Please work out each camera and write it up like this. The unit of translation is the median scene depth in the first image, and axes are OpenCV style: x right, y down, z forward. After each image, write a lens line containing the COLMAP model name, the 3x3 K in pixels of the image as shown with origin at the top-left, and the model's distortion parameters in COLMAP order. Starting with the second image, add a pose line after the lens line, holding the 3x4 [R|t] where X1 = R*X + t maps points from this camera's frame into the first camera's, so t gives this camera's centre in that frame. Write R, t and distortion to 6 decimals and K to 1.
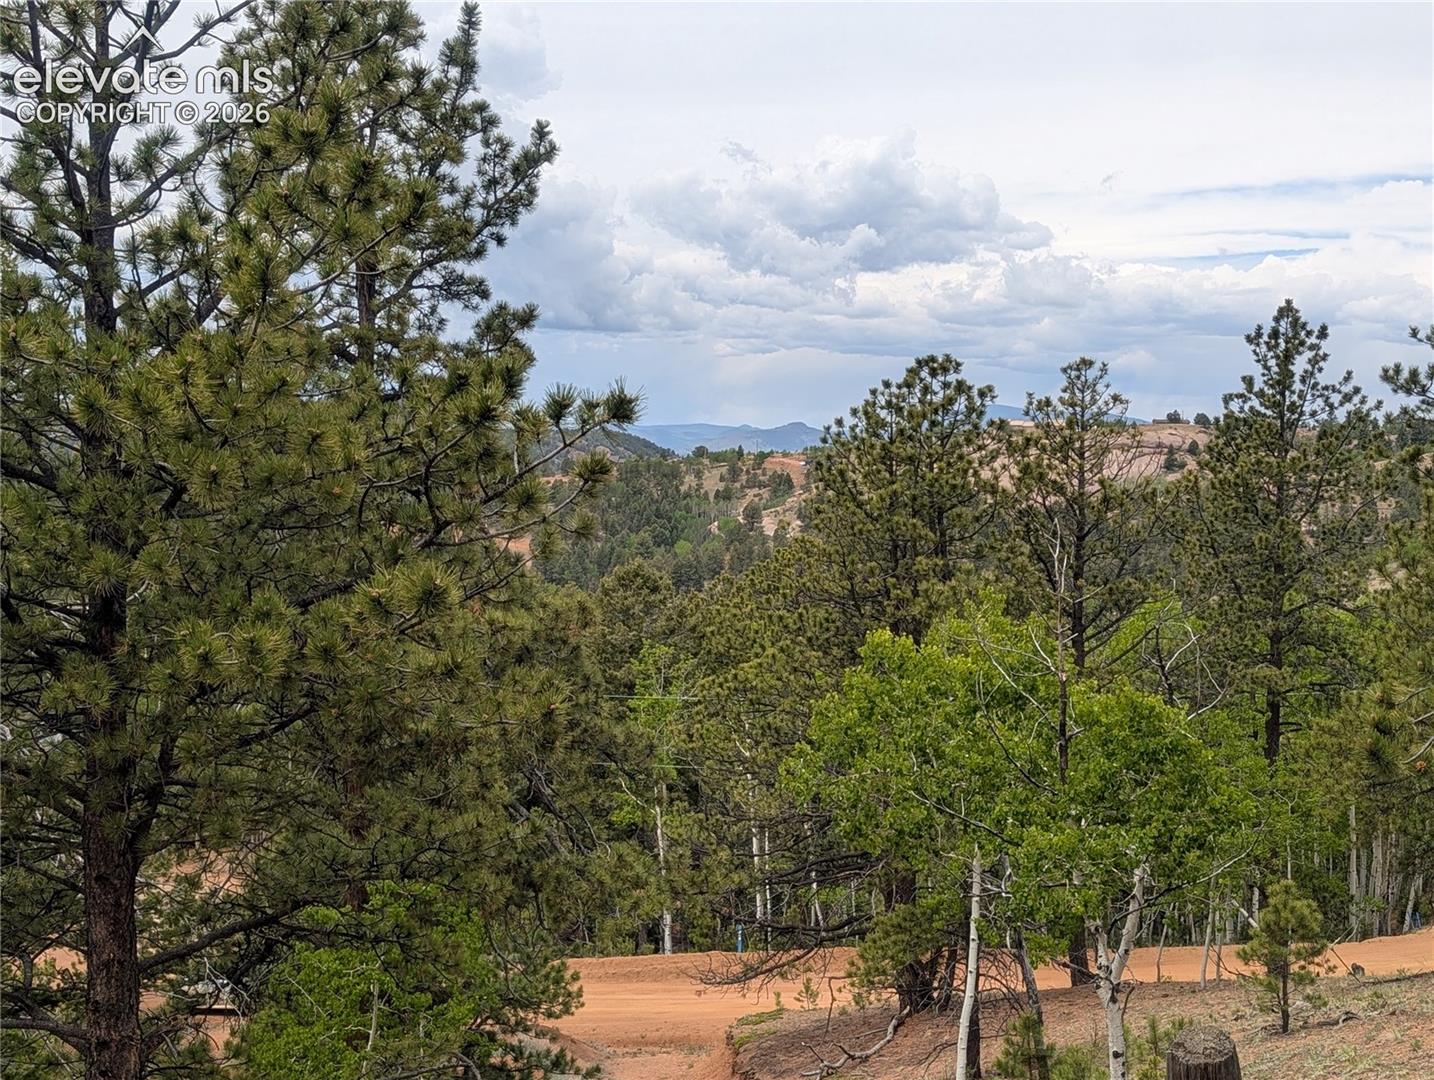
lens RADIAL K [[2021.0, 0, 735.5], [0, 2021.0, 539.5], [0, 0, 1]] dist [0.196582, -0.893492]
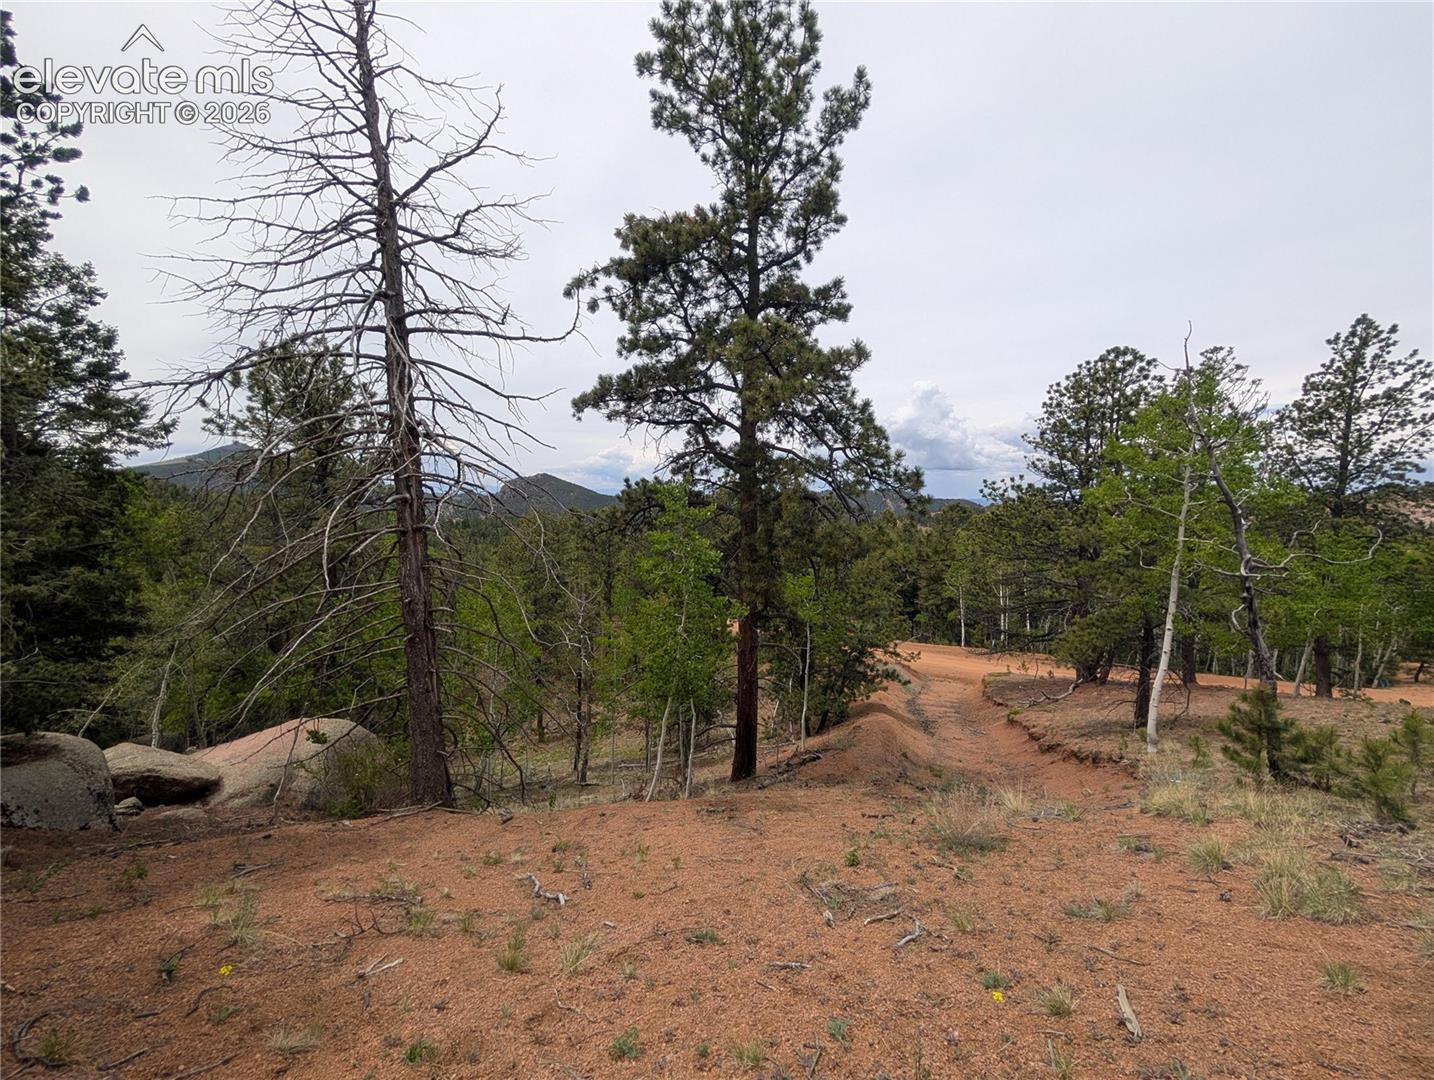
lens RADIAL K [[528.7, 0, 717.0], [0, 528.7, 540.0], [0, 0, 1]] dist [-0.000335, -0.000098]
pose [[0.876980, 0.047282, -0.478196, 0.011398], [-0.042657, 0.998879, 0.020536, 0.089734], [0.478631, 0.002389, 0.878013, 0.342867]]
